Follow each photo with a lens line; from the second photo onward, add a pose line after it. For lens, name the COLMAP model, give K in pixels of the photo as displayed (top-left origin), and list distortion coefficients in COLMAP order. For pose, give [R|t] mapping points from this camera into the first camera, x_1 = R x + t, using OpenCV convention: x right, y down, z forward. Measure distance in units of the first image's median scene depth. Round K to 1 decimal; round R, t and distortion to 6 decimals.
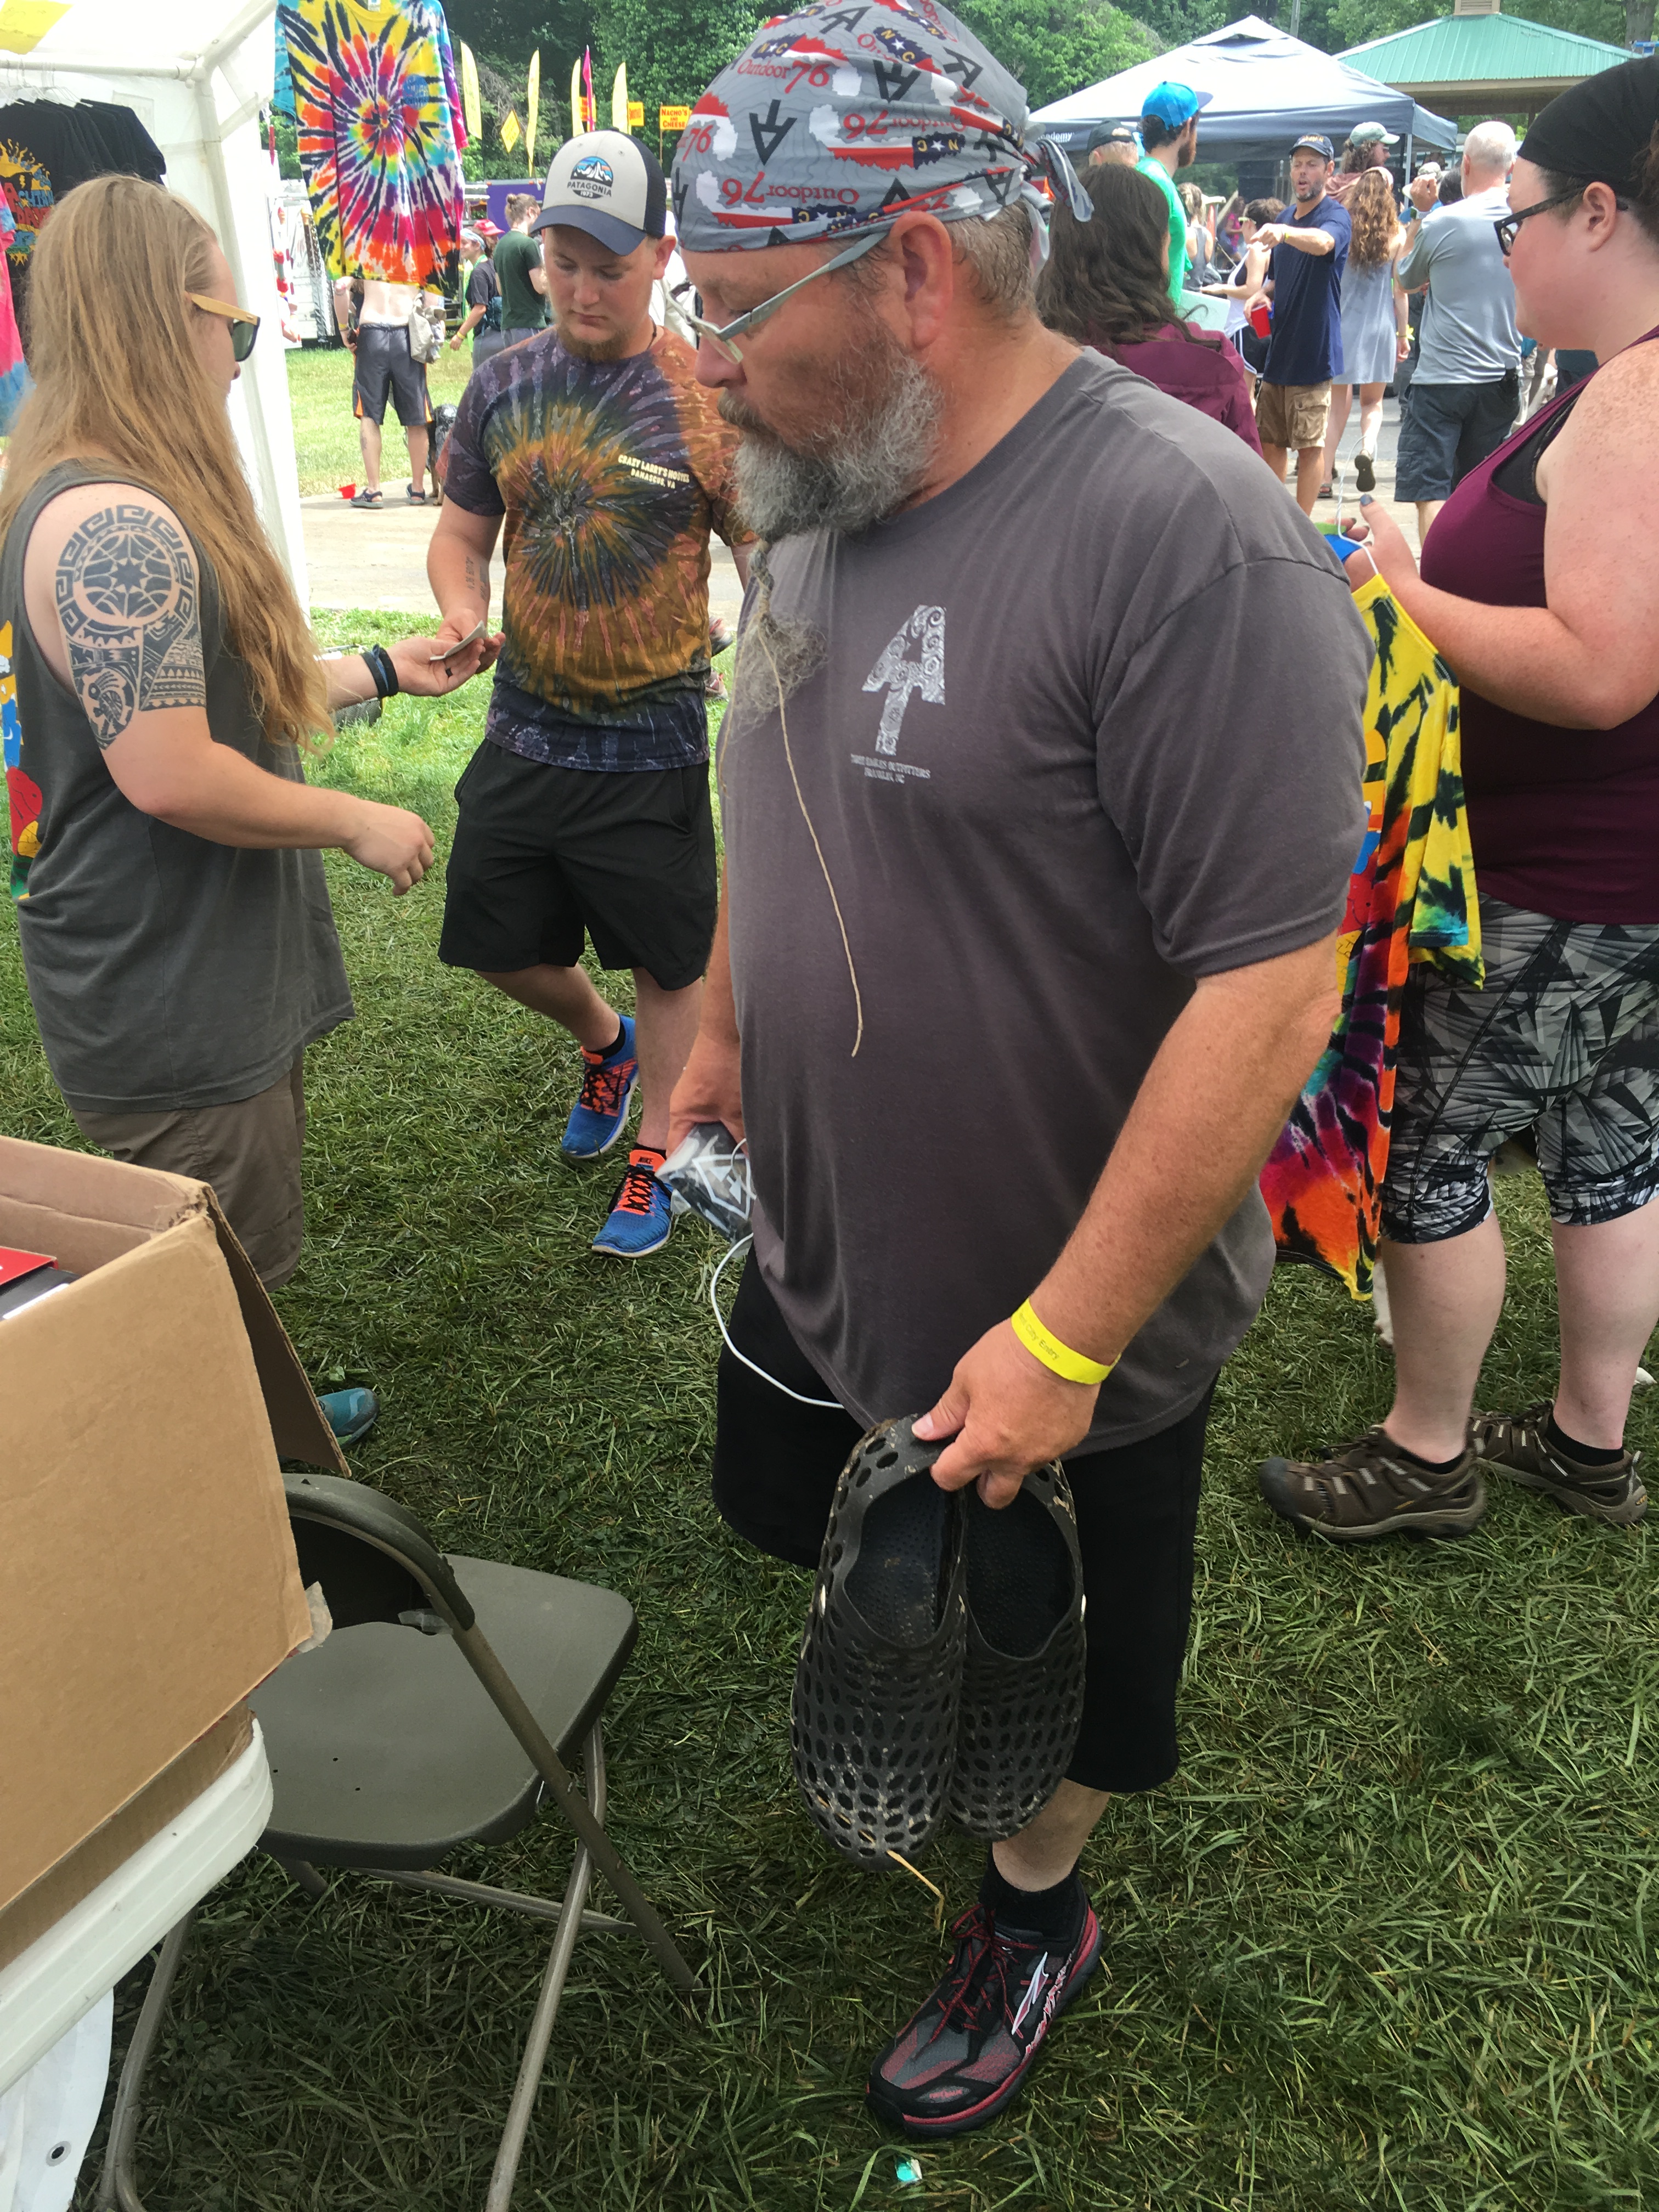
lens RADIAL K [[1856.3, 0, 868.2], [0, 1856.3, 1164.3], [0, 0, 1]] dist [-0.010939, -0.034289]
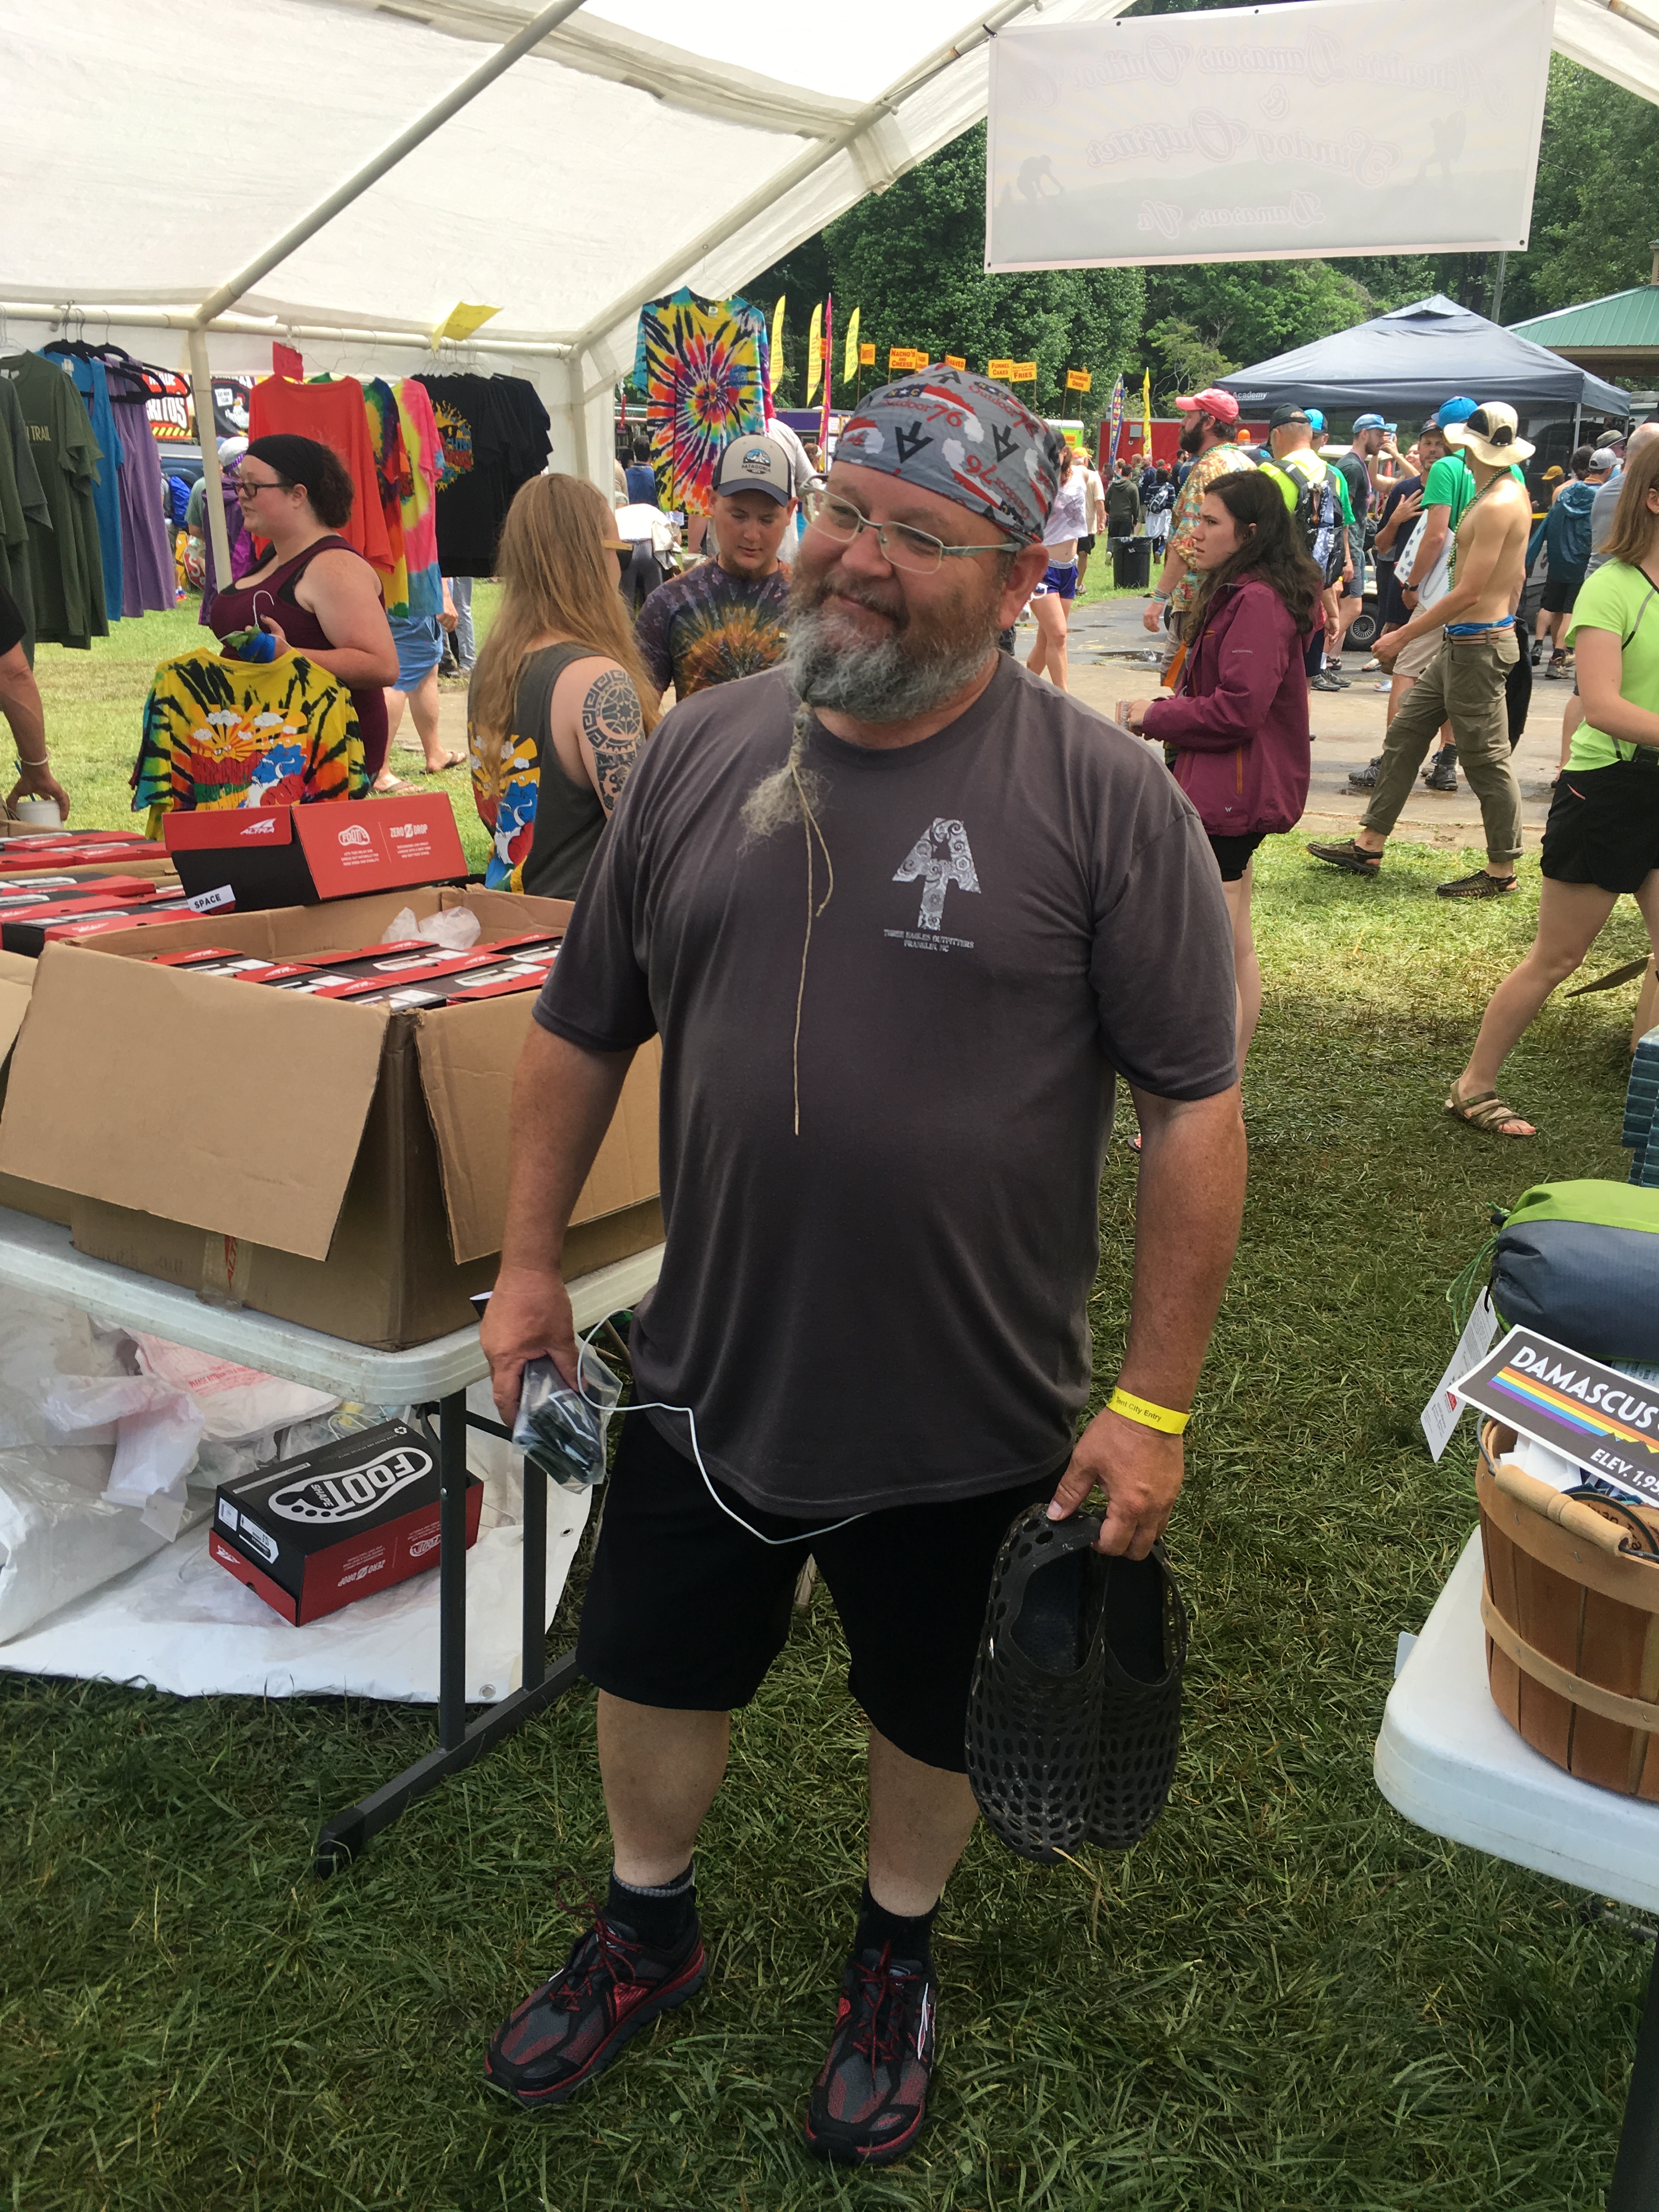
lens RADIAL K [[1892.6, 0, 826.2], [0, 1892.6, 1104.6], [0, 0, 1]] dist [-0.010429, -0.004910]
pose [[0.991859, 0.068506, -0.107340, -0.003693], [-0.082496, 0.987832, -0.131845, 0.101341], [0.097002, 0.139627, 0.985442, -0.248435]]
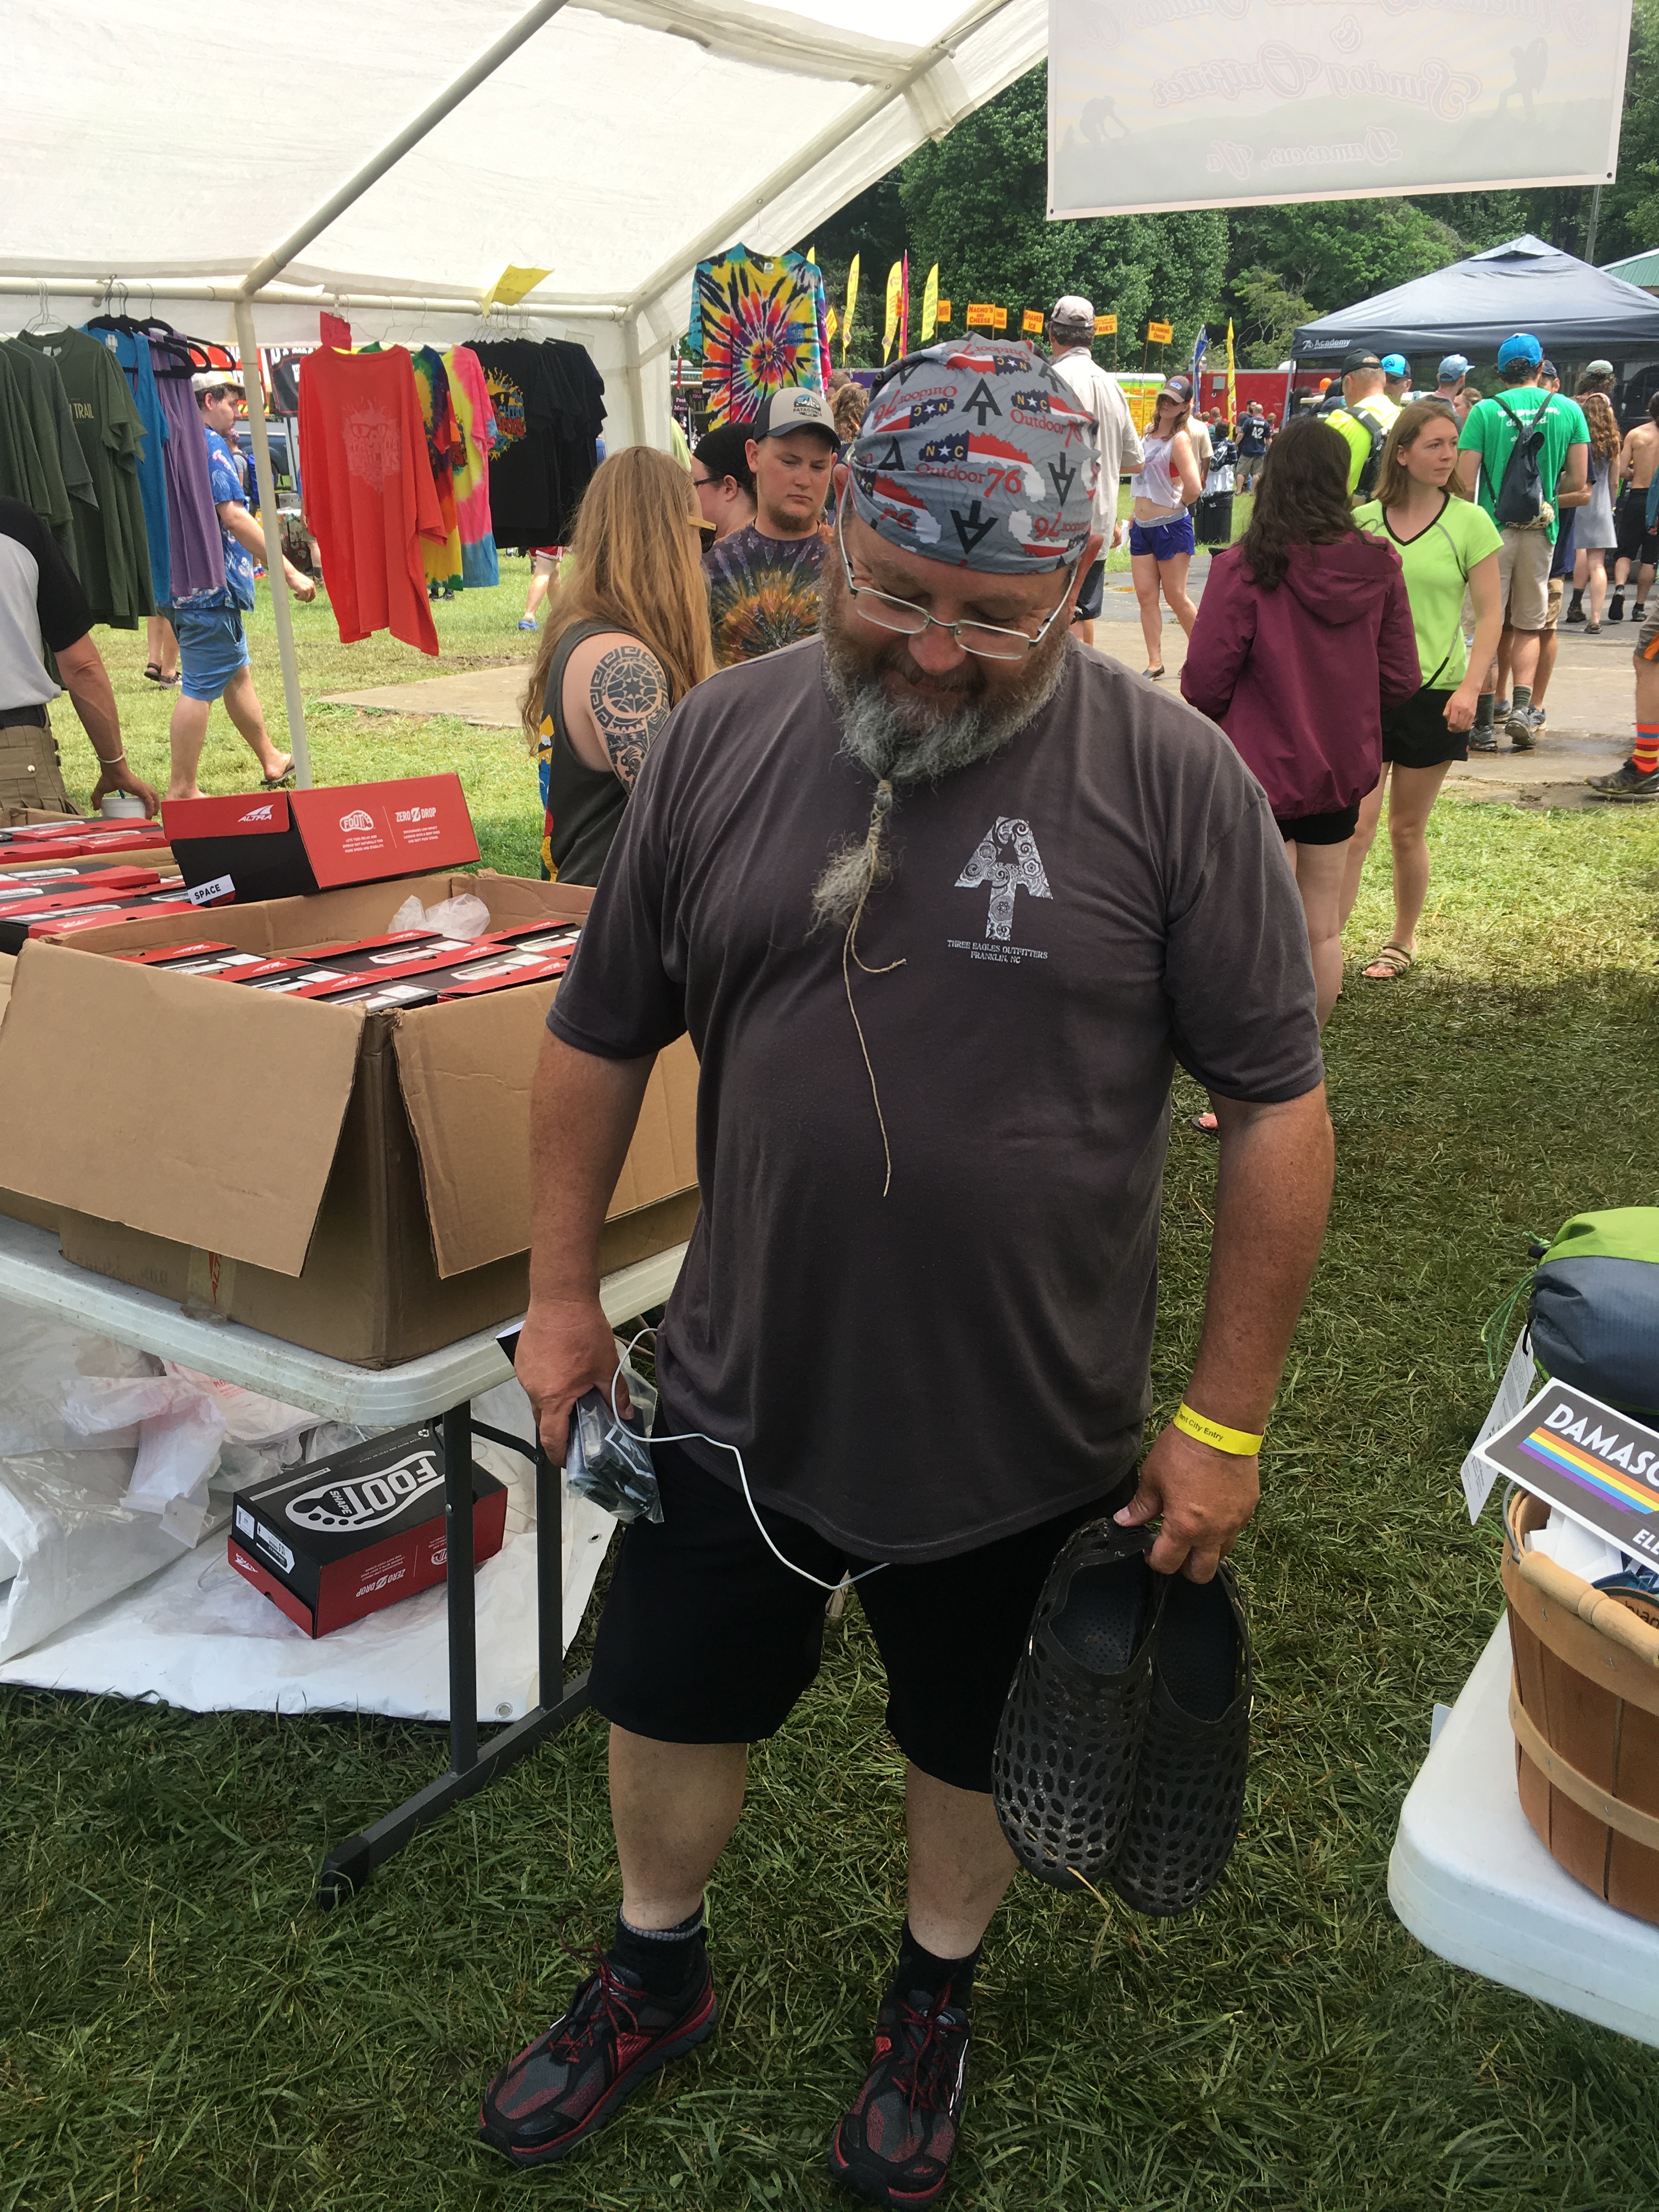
lens RADIAL K [[1892.6, 0, 835.3], [0, 1892.6, 1106.8], [0, 0, 1]] dist [-0.004393, -0.020330]
pose [[0.987203, 0.062297, -0.146798, 0.008110], [-0.078819, 0.990850, -0.109558, 0.090639], [0.138630, 0.119727, 0.983081, -0.224627]]
